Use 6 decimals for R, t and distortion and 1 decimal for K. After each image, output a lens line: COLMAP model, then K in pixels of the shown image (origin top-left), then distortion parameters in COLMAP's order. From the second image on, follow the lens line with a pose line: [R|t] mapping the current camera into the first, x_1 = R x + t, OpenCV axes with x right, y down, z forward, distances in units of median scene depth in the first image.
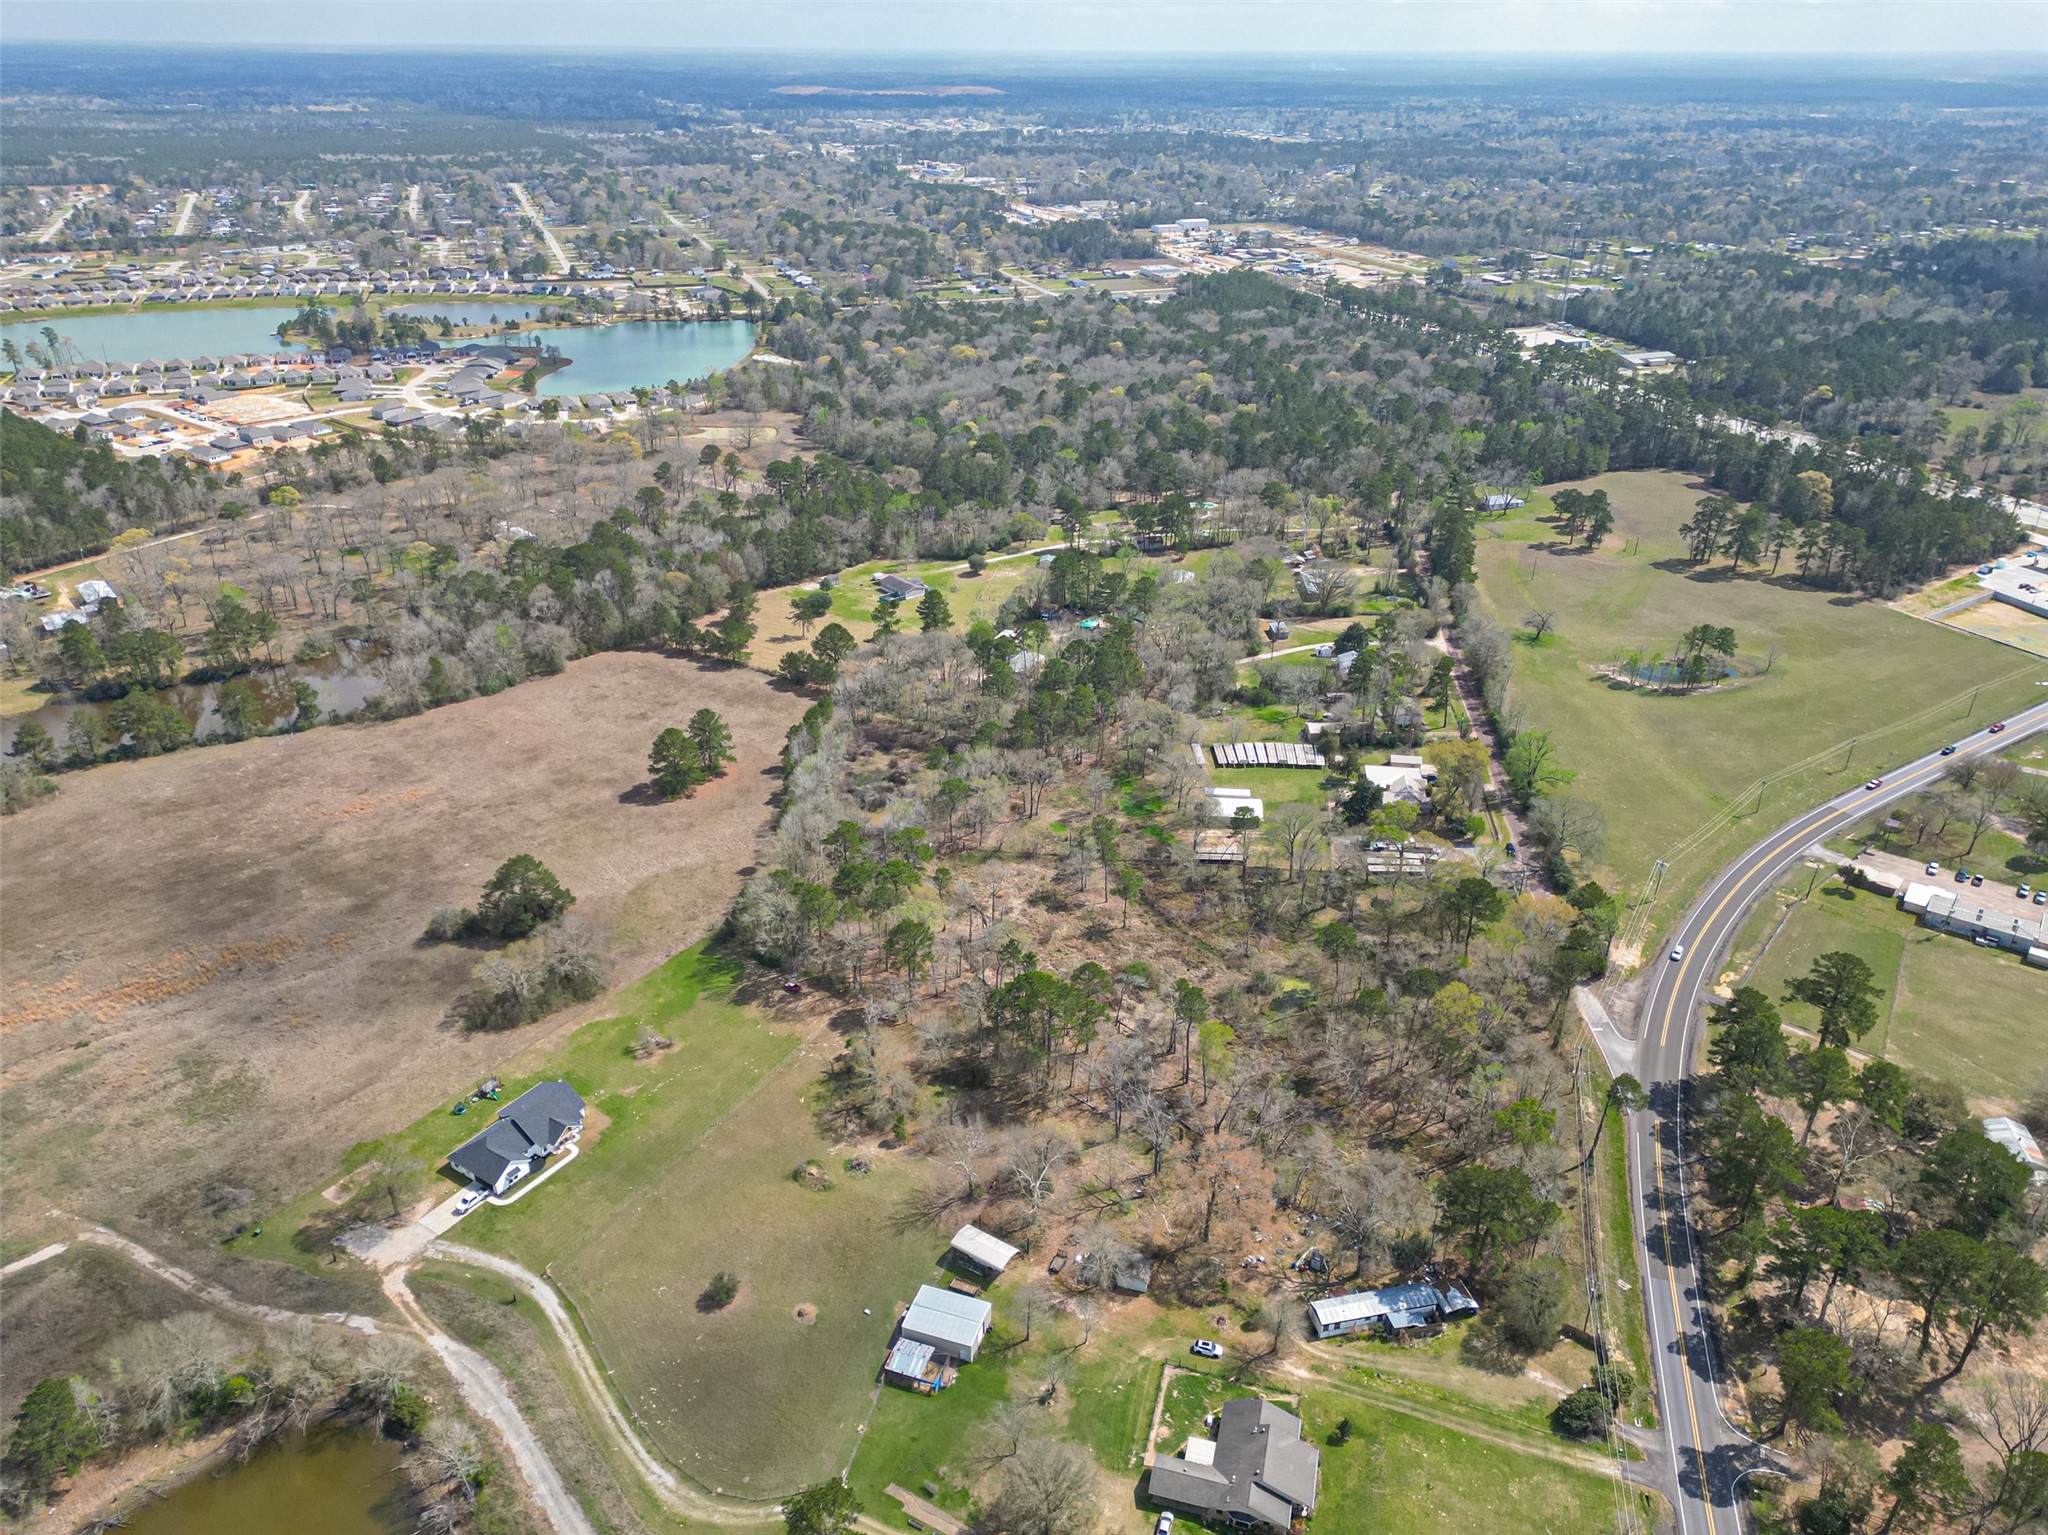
lens RADIAL K [[1421.9, 0, 1021.1], [0, 1421.9, 773.3], [0, 0, 1]] dist [0.081394, -0.077502]
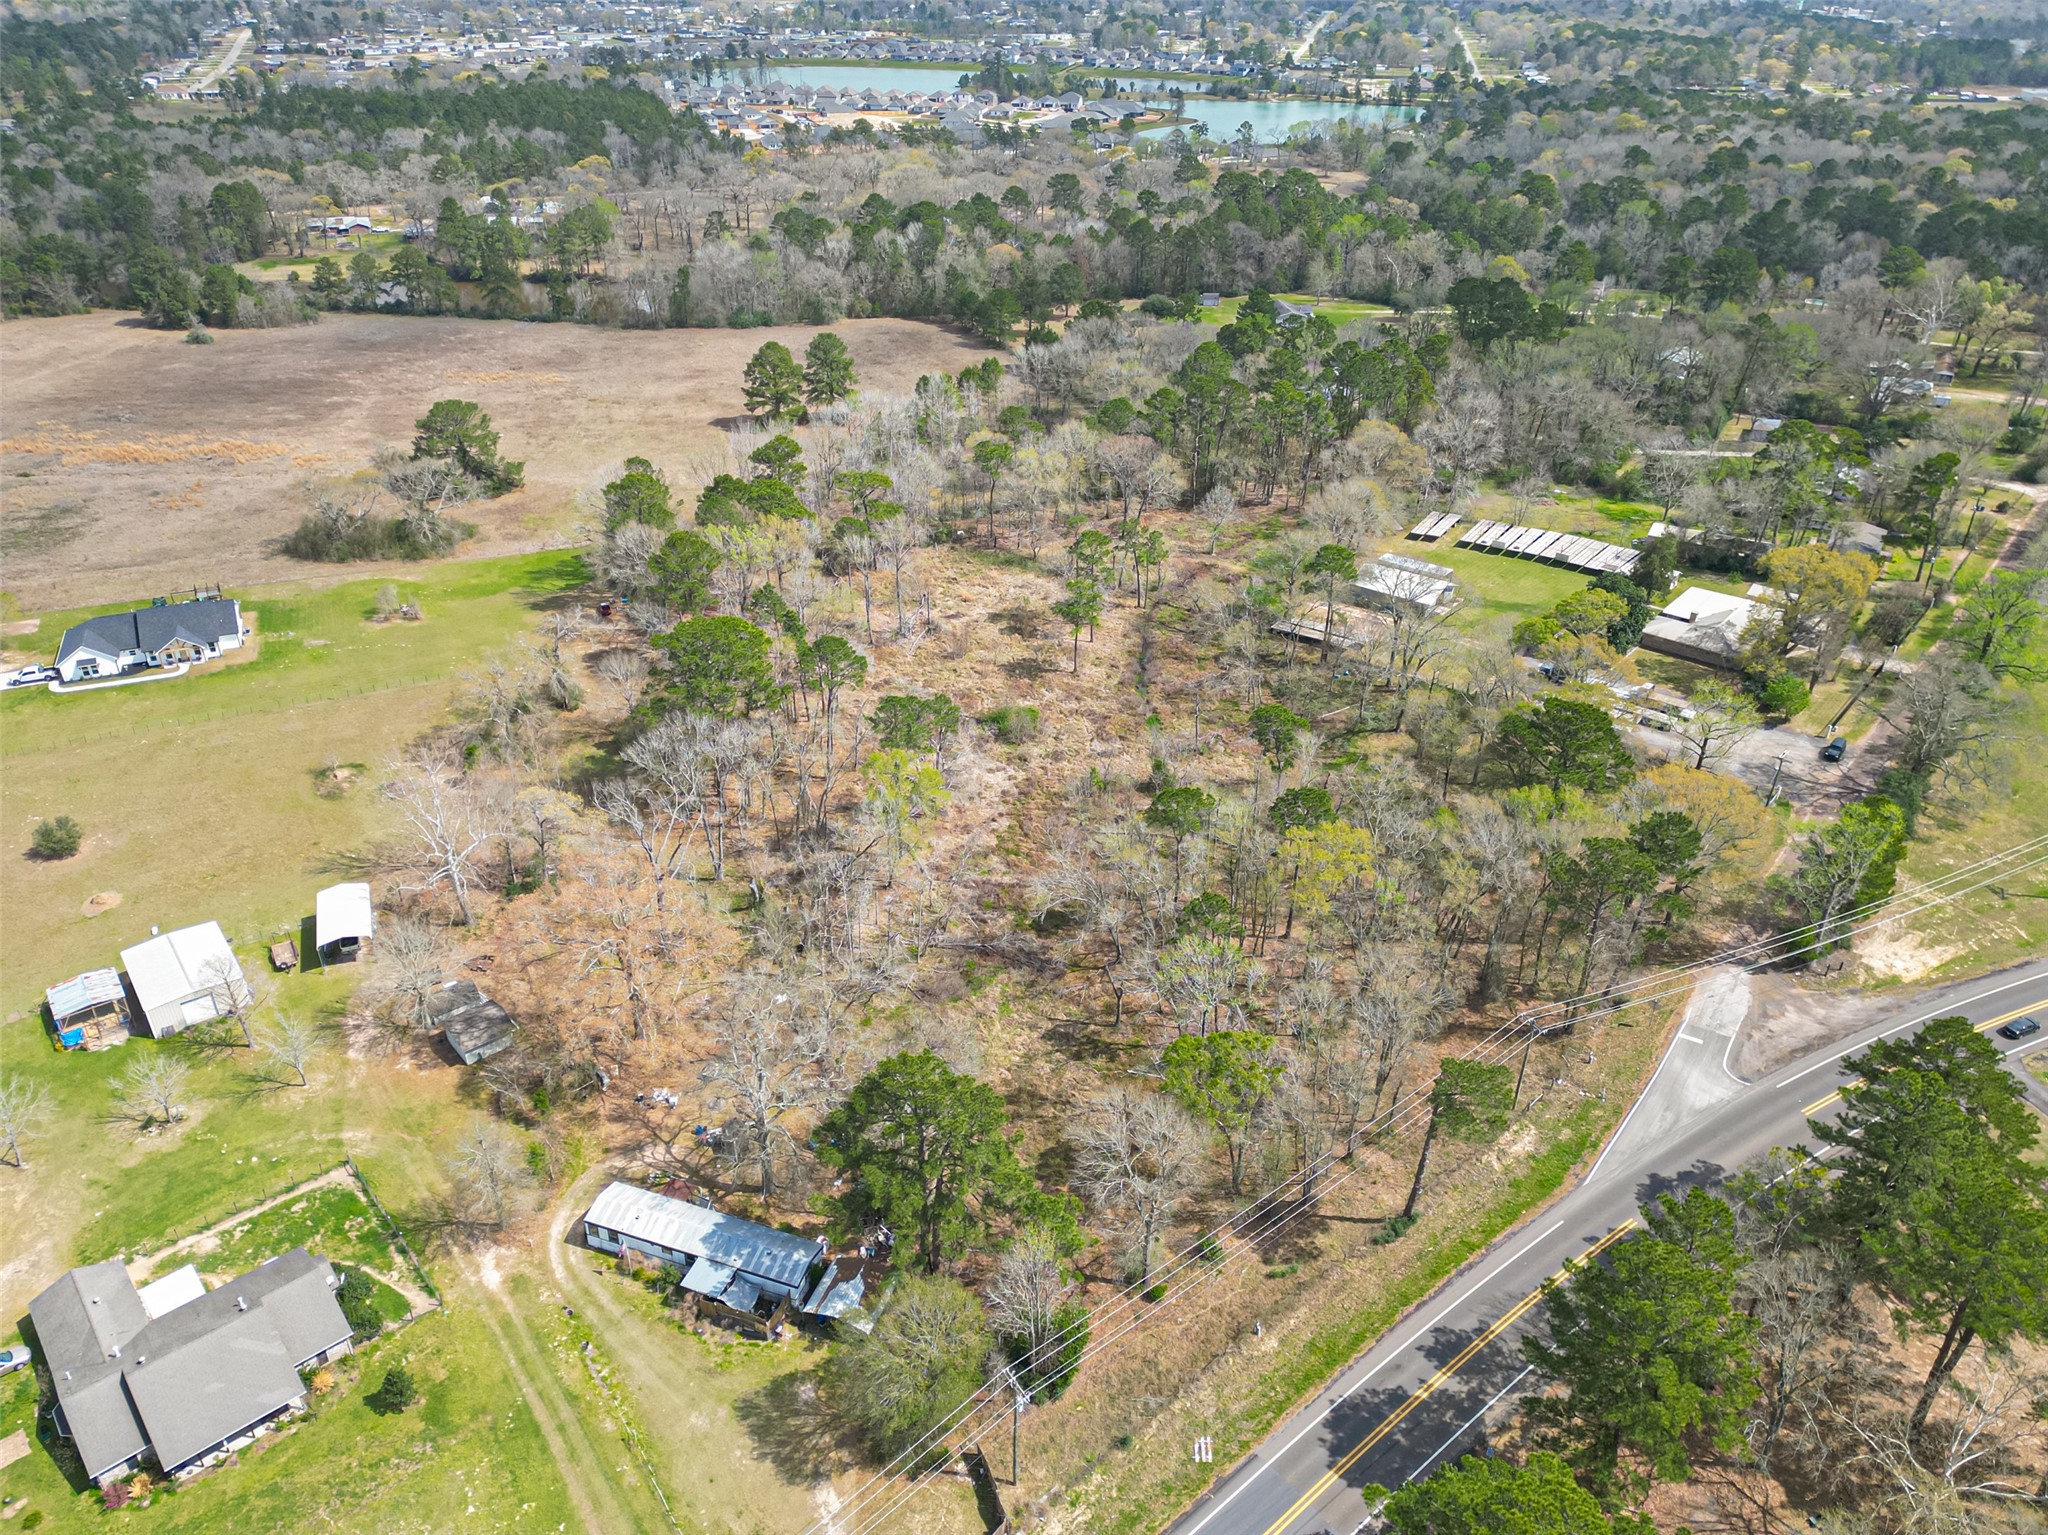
lens RADIAL K [[1427.6, 0, 1020.9], [0, 1427.6, 768.6], [0, 0, 1]] dist [0.076896, -0.074658]
pose [[0.838536, 0.278347, -0.468381, 0.307031], [-0.254373, 0.960217, 0.115232, 0.067476], [0.481822, 0.022517, 0.875980, 0.340443]]
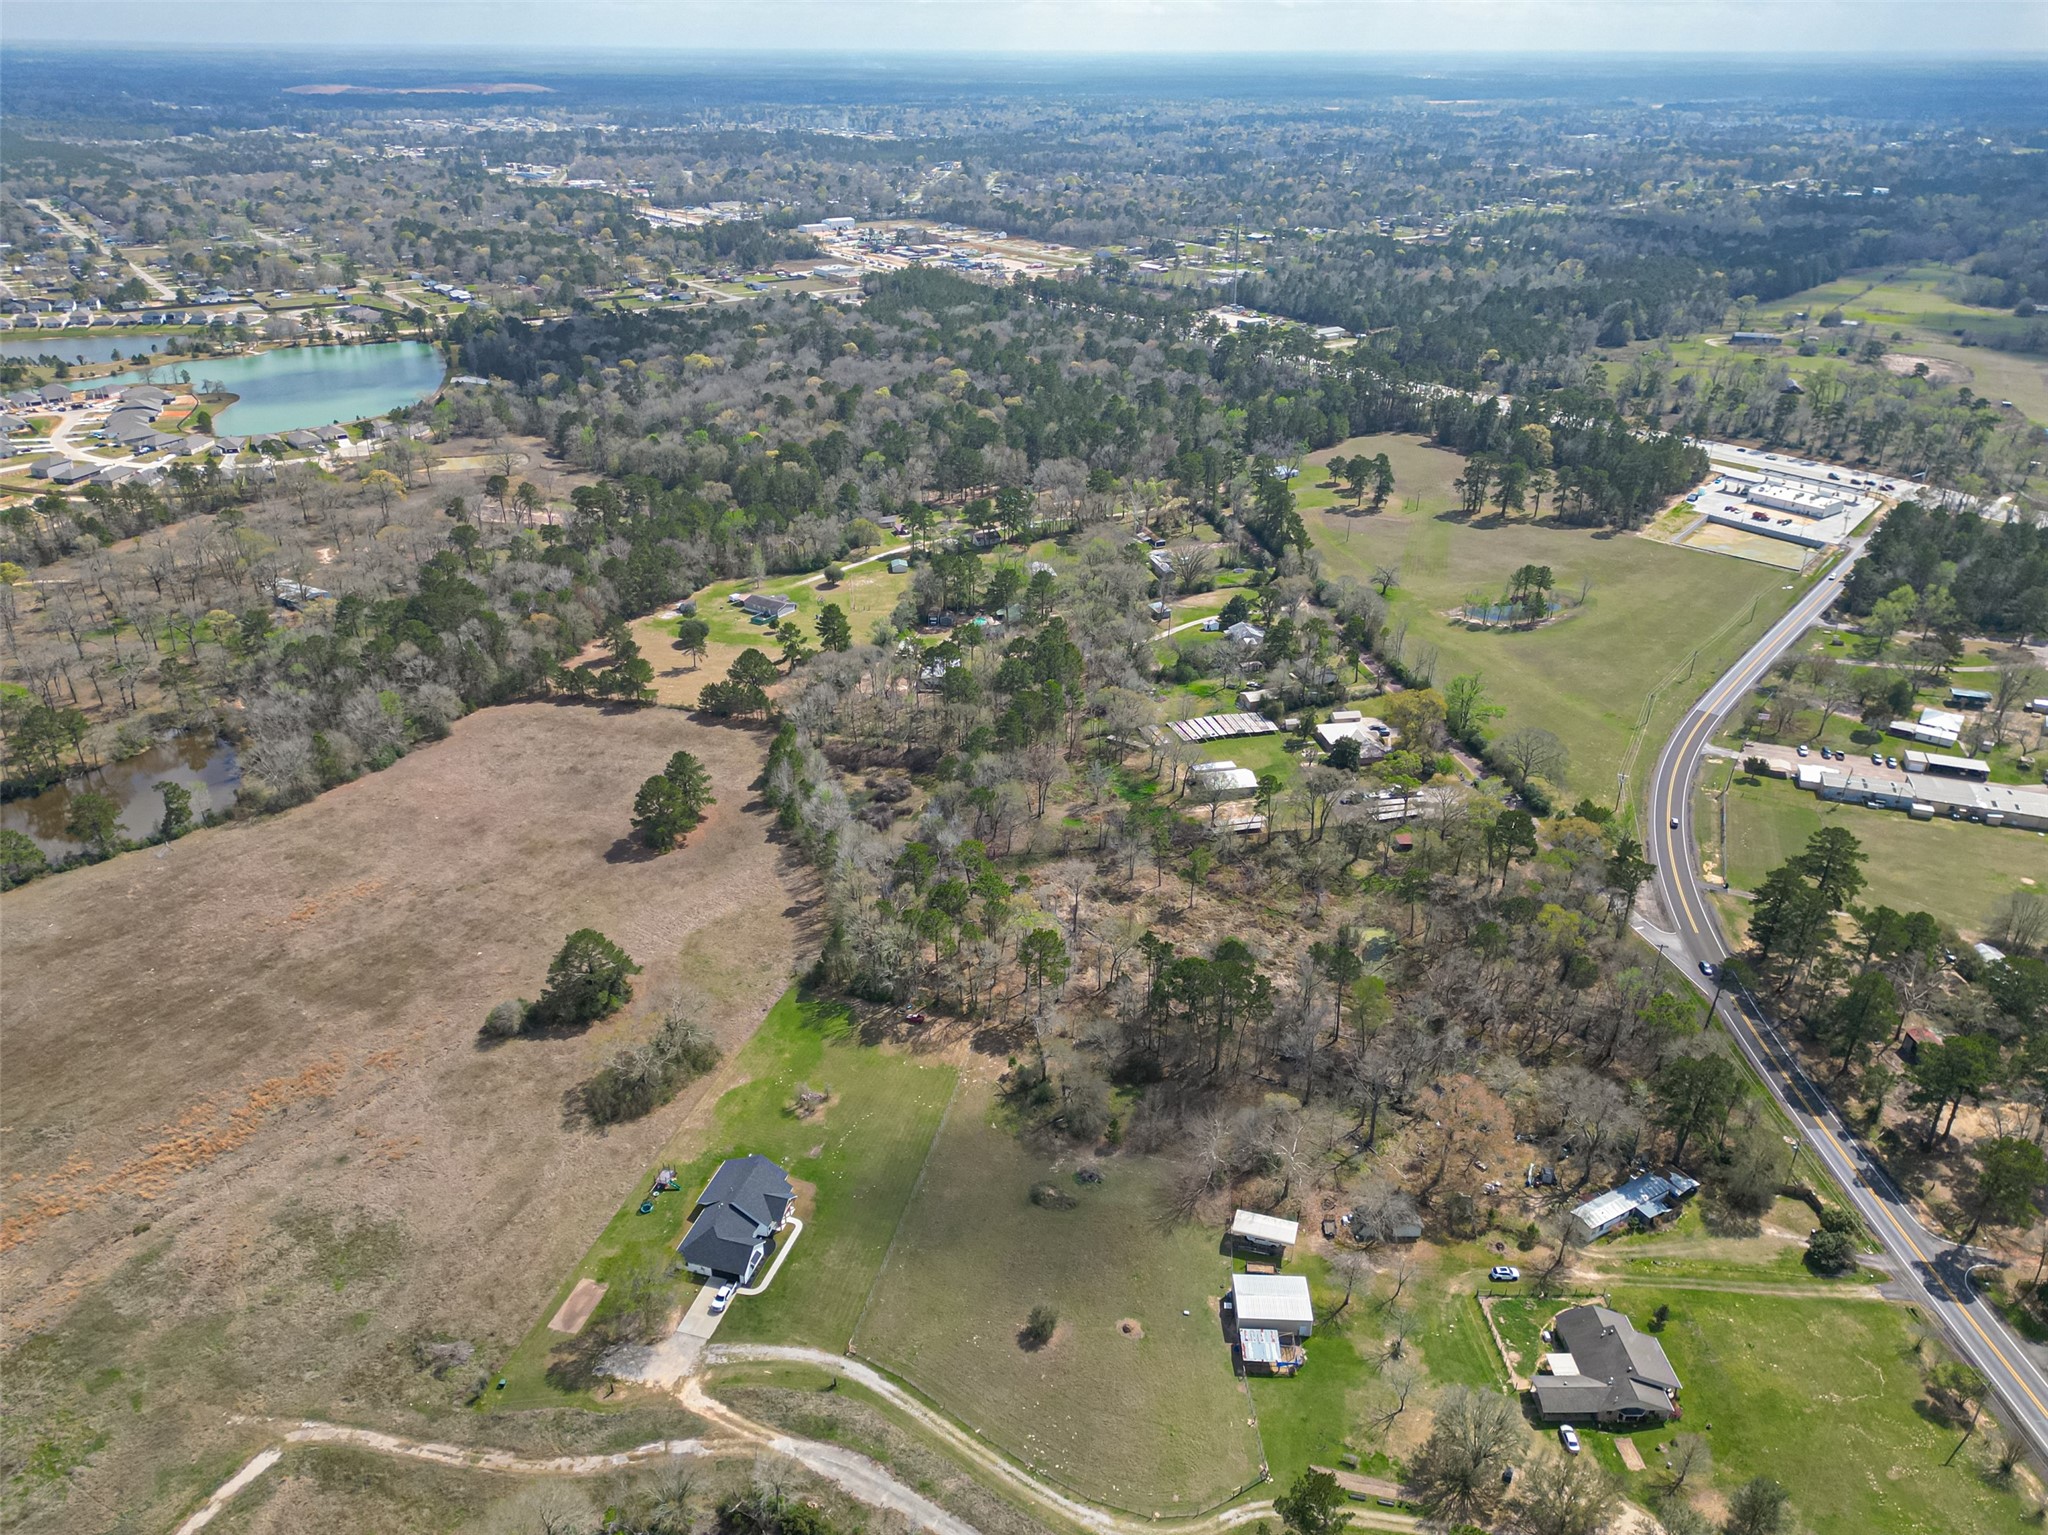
lens RADIAL K [[1421.9, 0, 1021.1], [0, 1421.9, 773.3], [0, 0, 1]] dist [0.081394, -0.077502]
pose [[0.957630, -0.131942, 0.256000, -0.243127], [0.131627, 0.991128, 0.018446, -0.018196], [-0.256162, 0.016032, 0.966501, 0.031647]]
